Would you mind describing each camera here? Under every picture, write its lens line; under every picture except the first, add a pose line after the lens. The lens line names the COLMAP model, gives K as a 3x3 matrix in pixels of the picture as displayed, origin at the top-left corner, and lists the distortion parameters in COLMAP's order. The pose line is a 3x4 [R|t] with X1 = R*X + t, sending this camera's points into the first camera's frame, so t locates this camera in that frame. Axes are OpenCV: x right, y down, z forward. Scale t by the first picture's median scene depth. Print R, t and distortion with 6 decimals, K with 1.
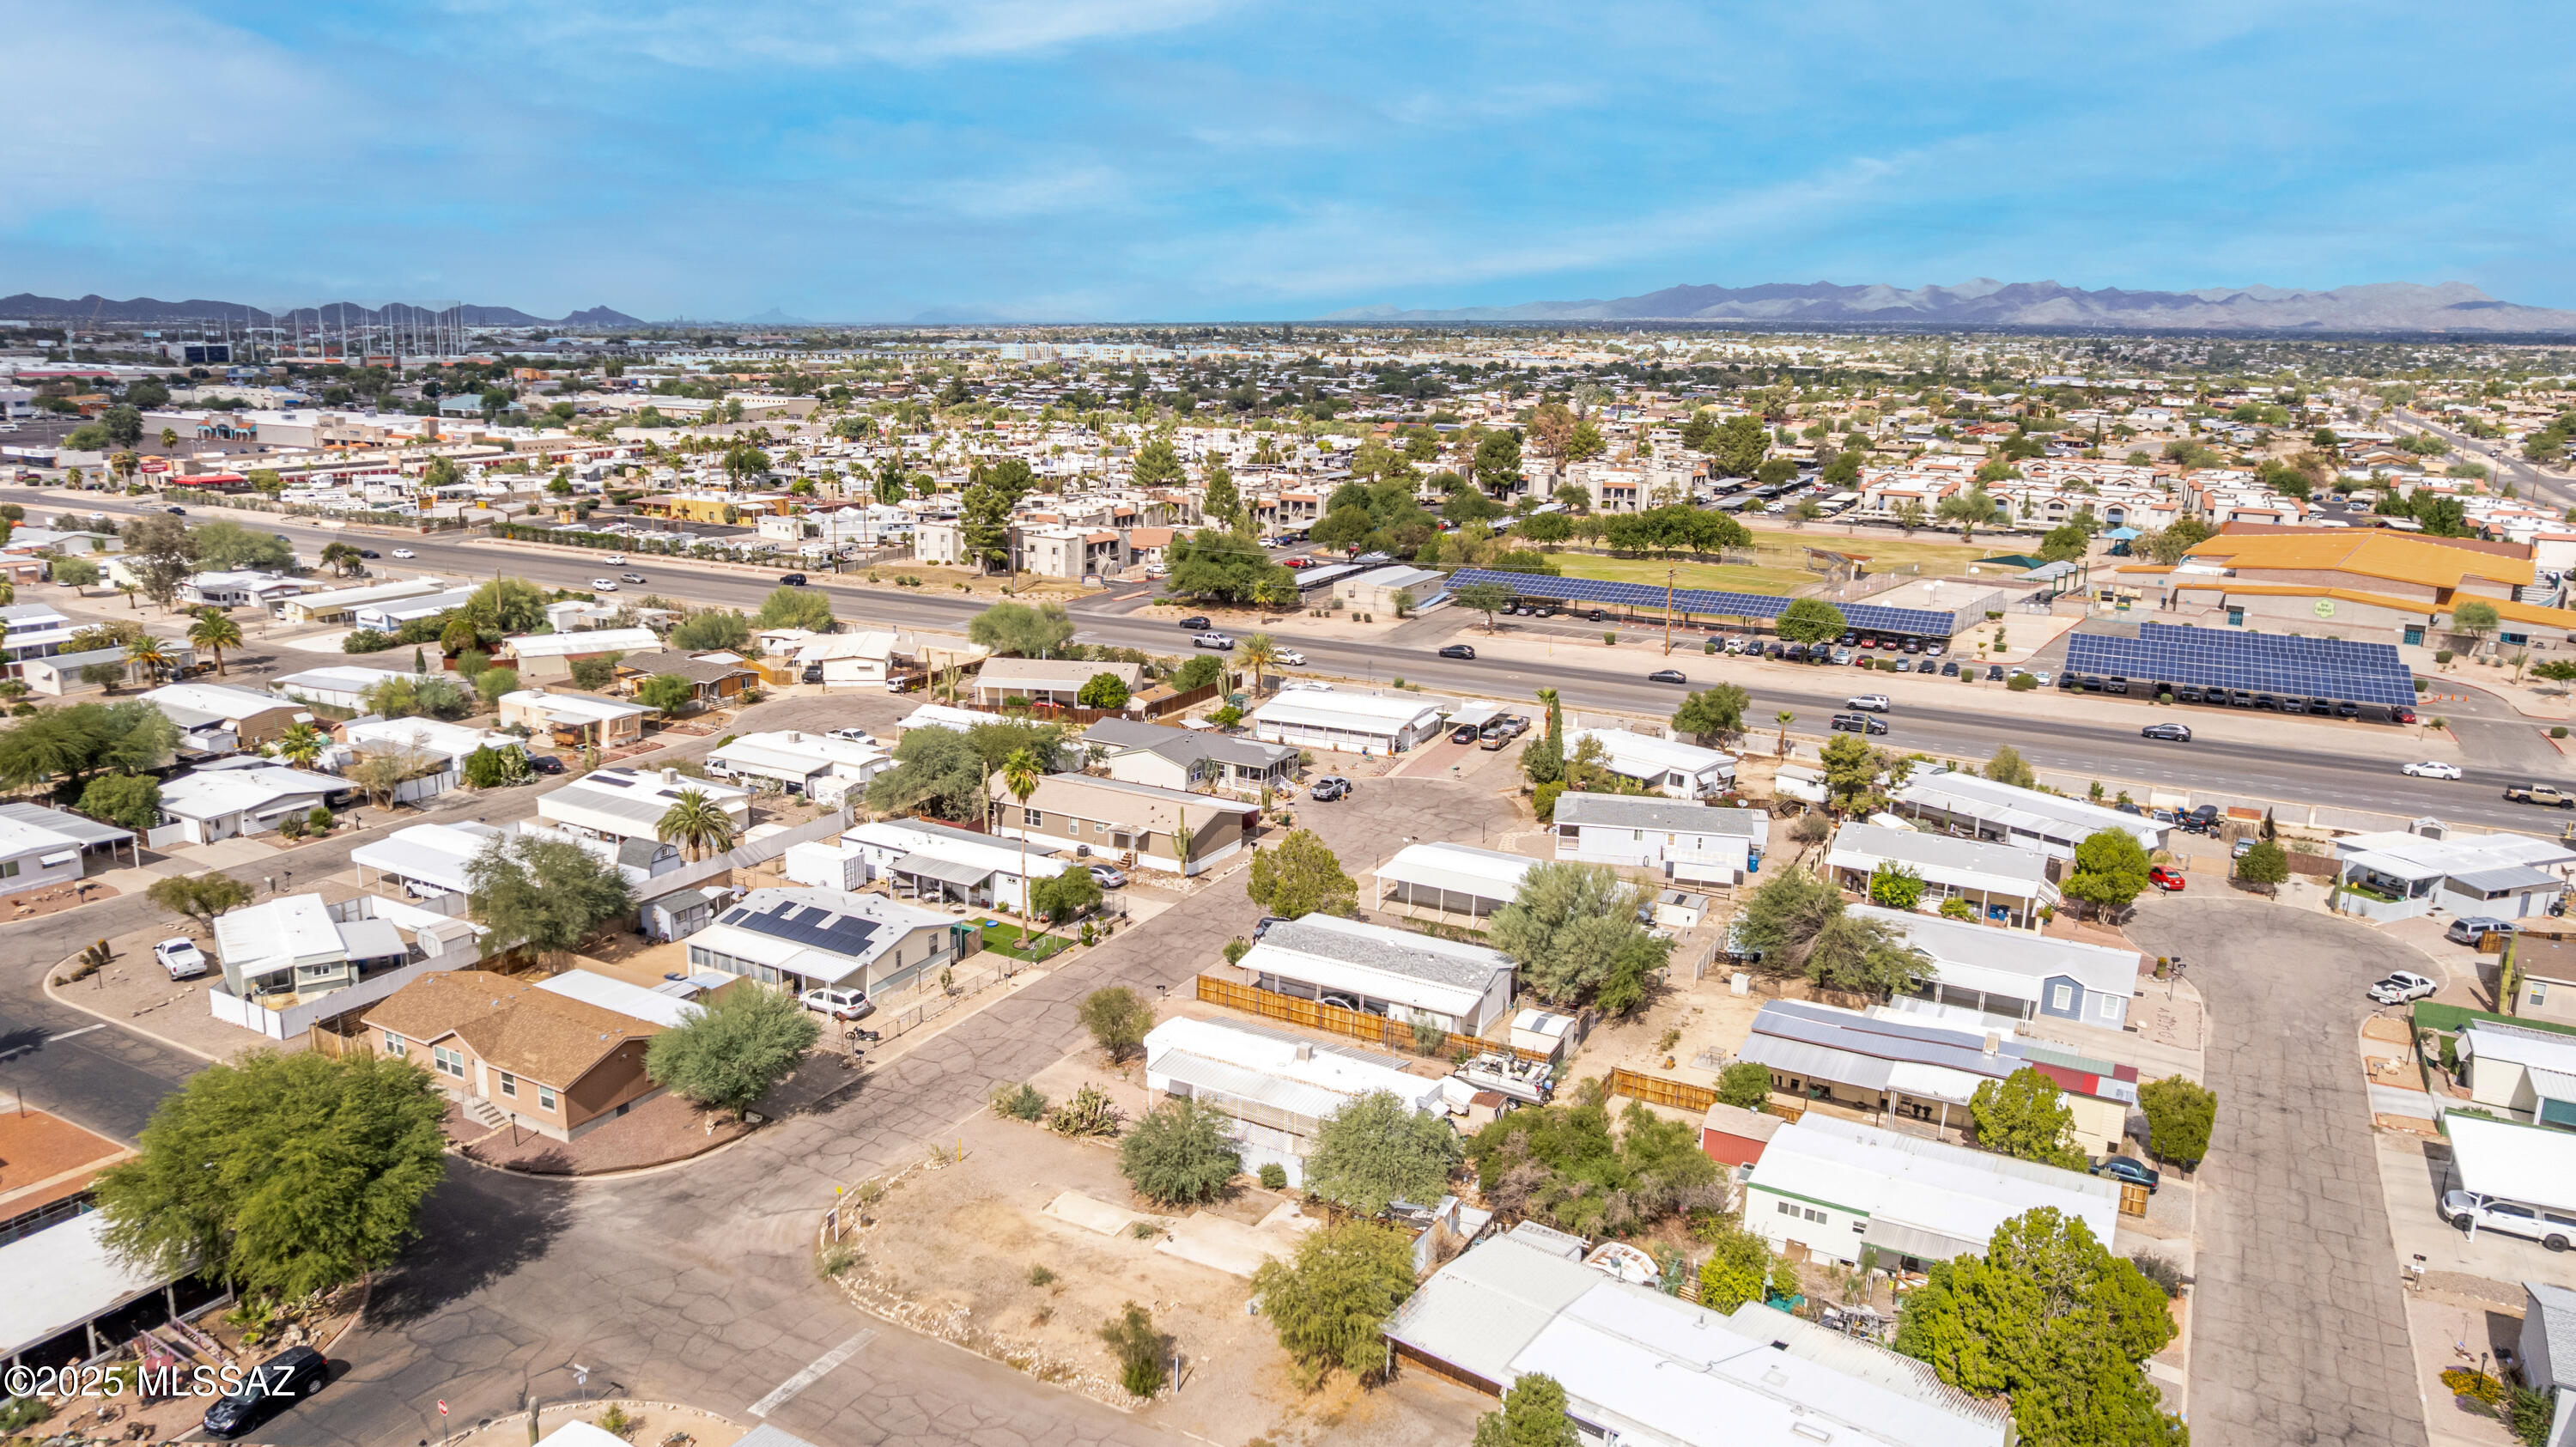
lens RADIAL K [[1694.2, 0, 1268.6], [0, 1694.2, 722.3], [0, 0, 1]] dist [-0.037540, 0.002362]
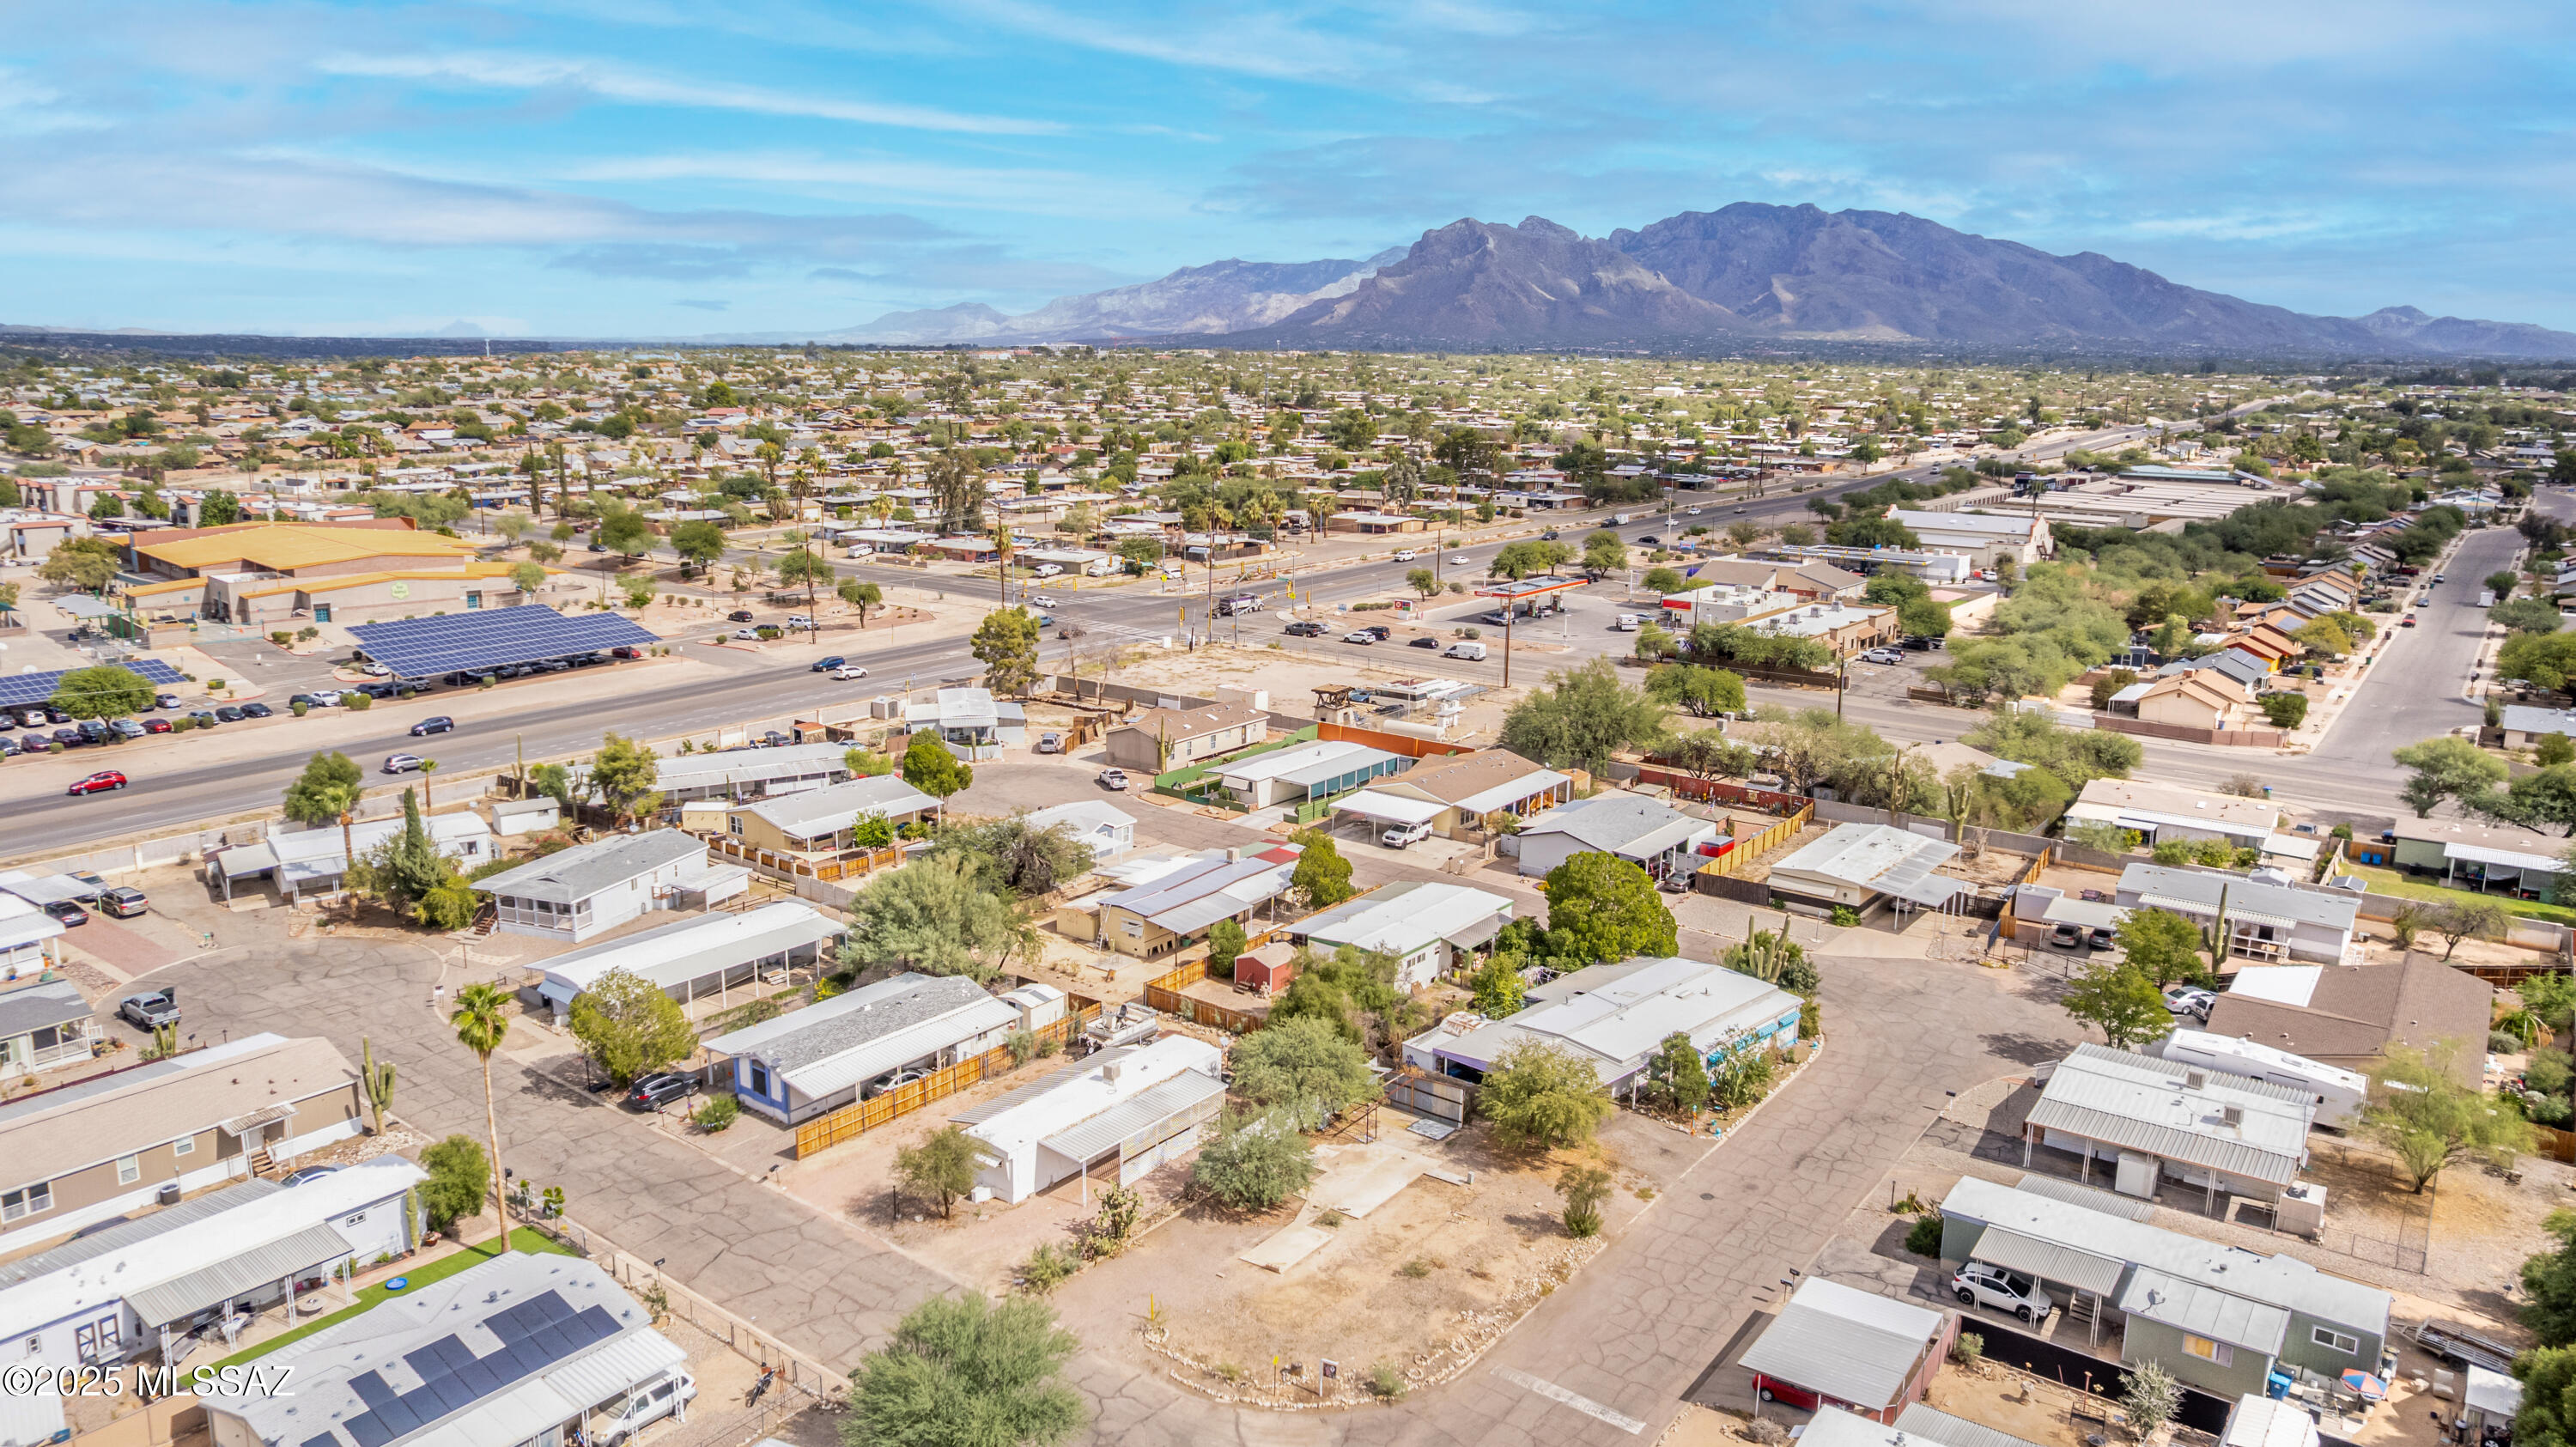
lens RADIAL K [[1689.7, 0, 1292.3], [0, 1689.7, 716.5], [0, 0, 1]] dist [-0.061644, 0.044979]
pose [[0.131992, -0.217531, 0.967088, -0.907563], [0.216170, 0.958458, 0.186086, -0.172250], [-0.967393, 0.184494, 0.173533, 0.711818]]
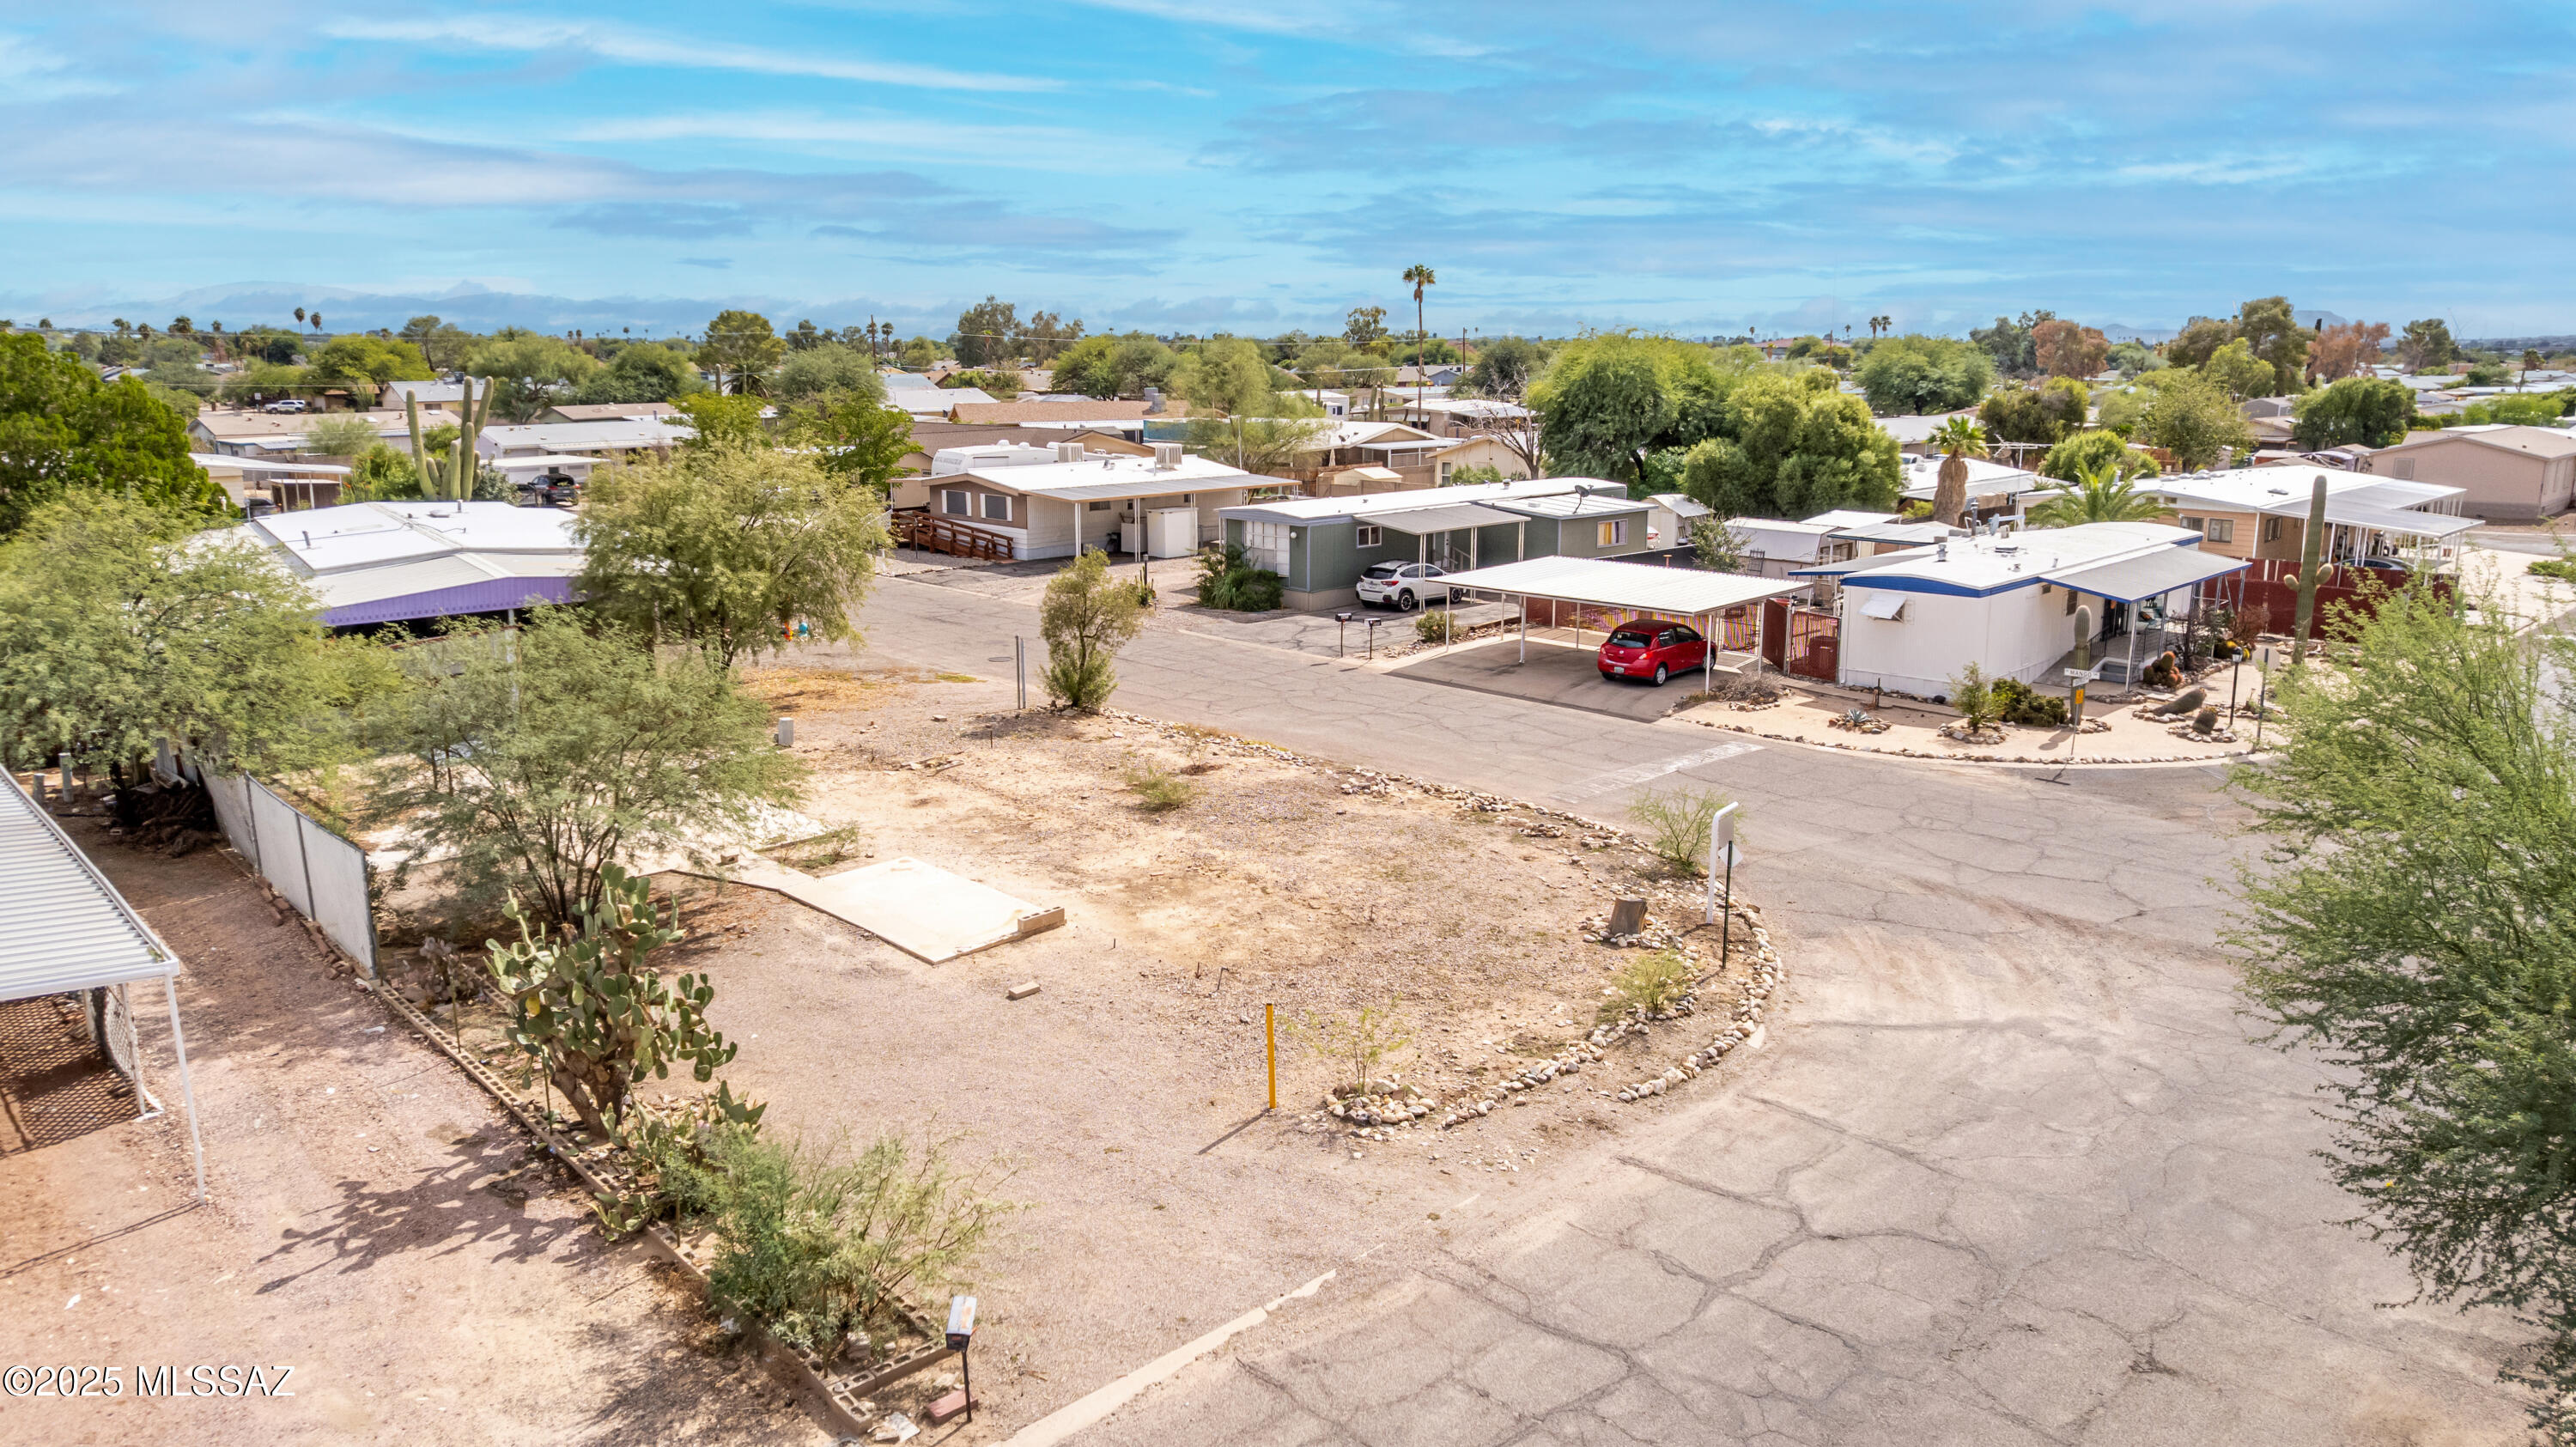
lens RADIAL K [[1689.7, 0, 1292.3], [0, 1689.7, 716.5], [0, 0, 1]] dist [-0.061644, 0.044979]
pose [[-0.958250, -0.085593, 0.272819, -0.234938], [0.041295, 0.902713, 0.428257, 0.117943], [-0.282934, 0.421643, -0.861490, 1.140615]]
